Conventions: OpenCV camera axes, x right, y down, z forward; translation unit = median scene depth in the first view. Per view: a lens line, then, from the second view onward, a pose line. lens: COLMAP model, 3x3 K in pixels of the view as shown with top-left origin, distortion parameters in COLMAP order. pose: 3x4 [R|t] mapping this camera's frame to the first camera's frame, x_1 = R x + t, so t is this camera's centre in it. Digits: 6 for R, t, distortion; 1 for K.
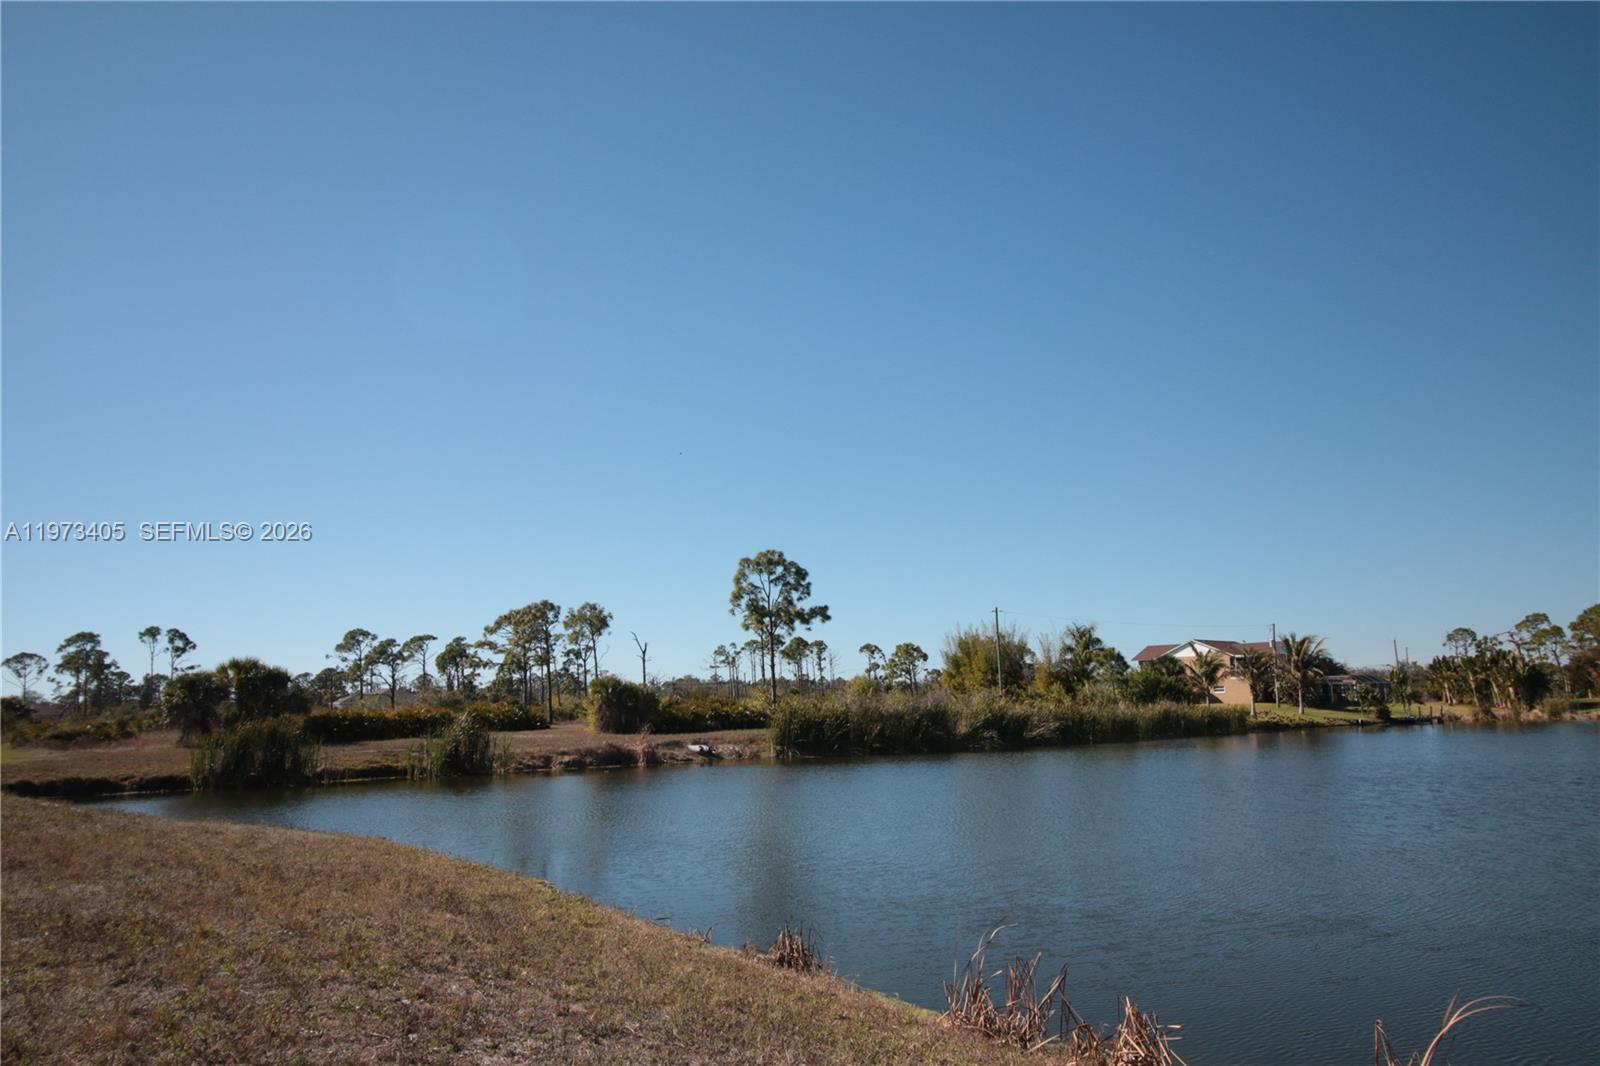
lens RADIAL K [[1160.3, 0, 775.3], [0, 1160.3, 504.2], [0, 0, 1]] dist [0.018560, -0.012850]
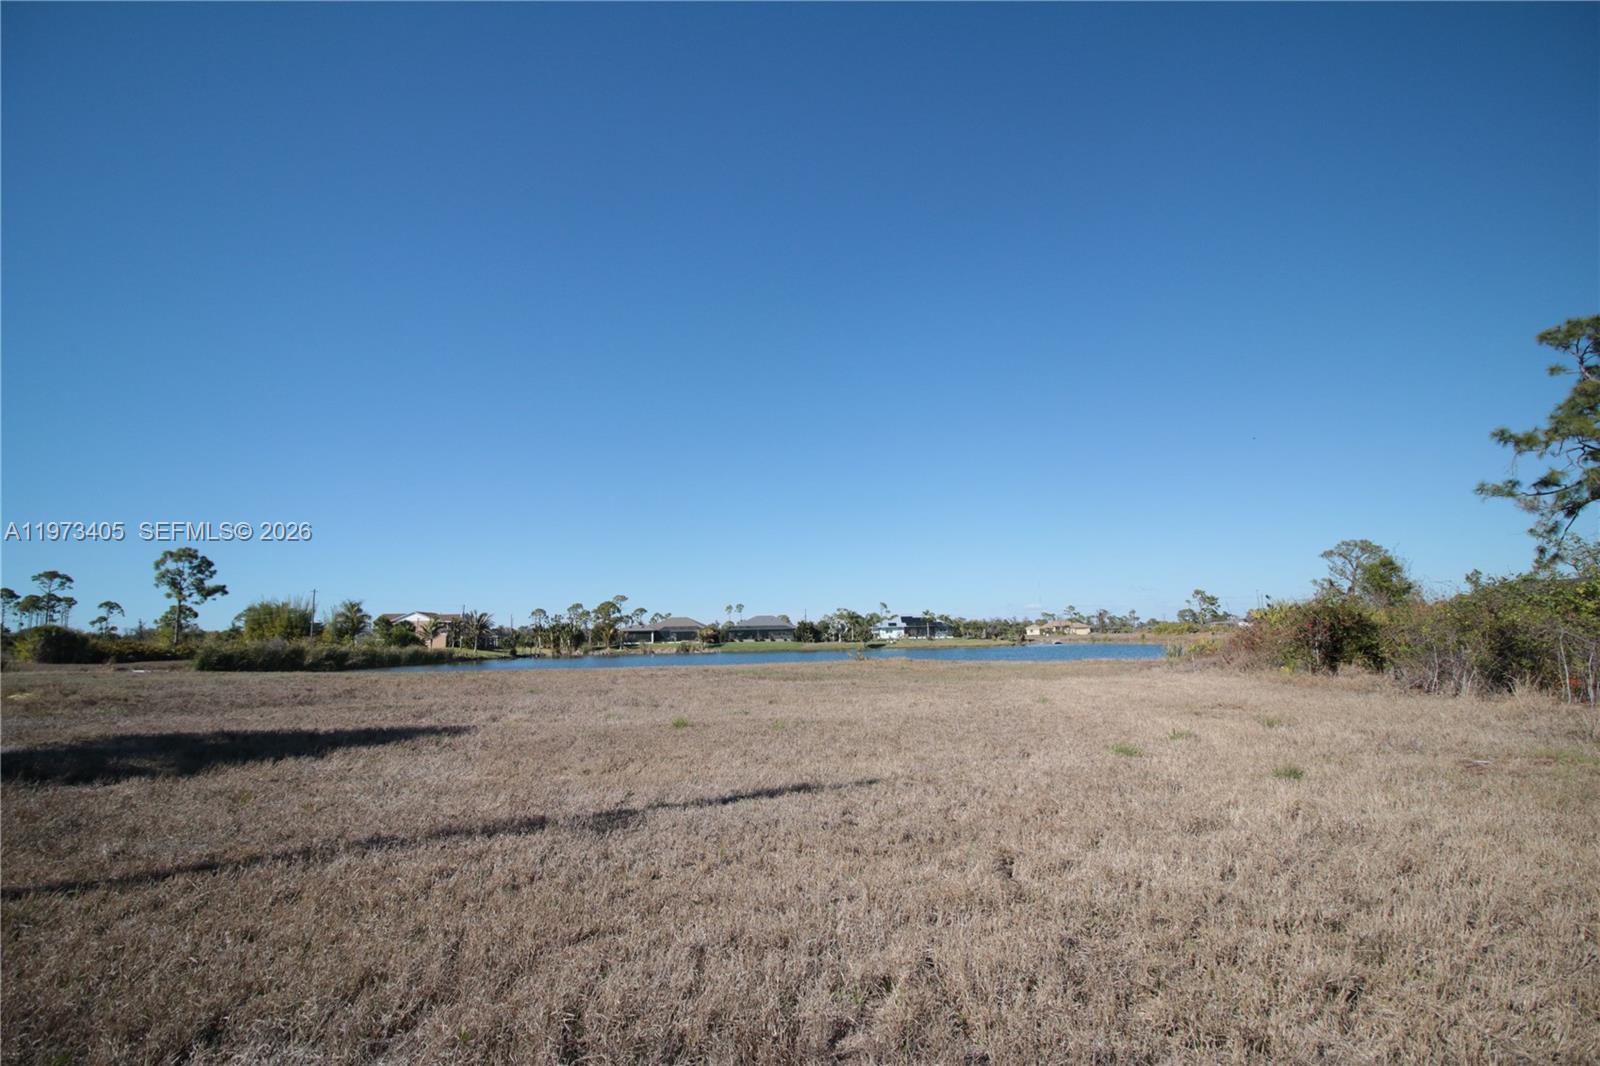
lens RADIAL K [[737.5, 0, 790.4], [0, 737.5, 525.9], [0, 0, 1]] dist [-0.000481, -0.012905]
pose [[0.644919, 0.124919, 0.753973, -0.148578], [-0.126016, 0.990429, -0.056306, -0.023114], [-0.753790, -0.058700, 0.654488, -0.167410]]
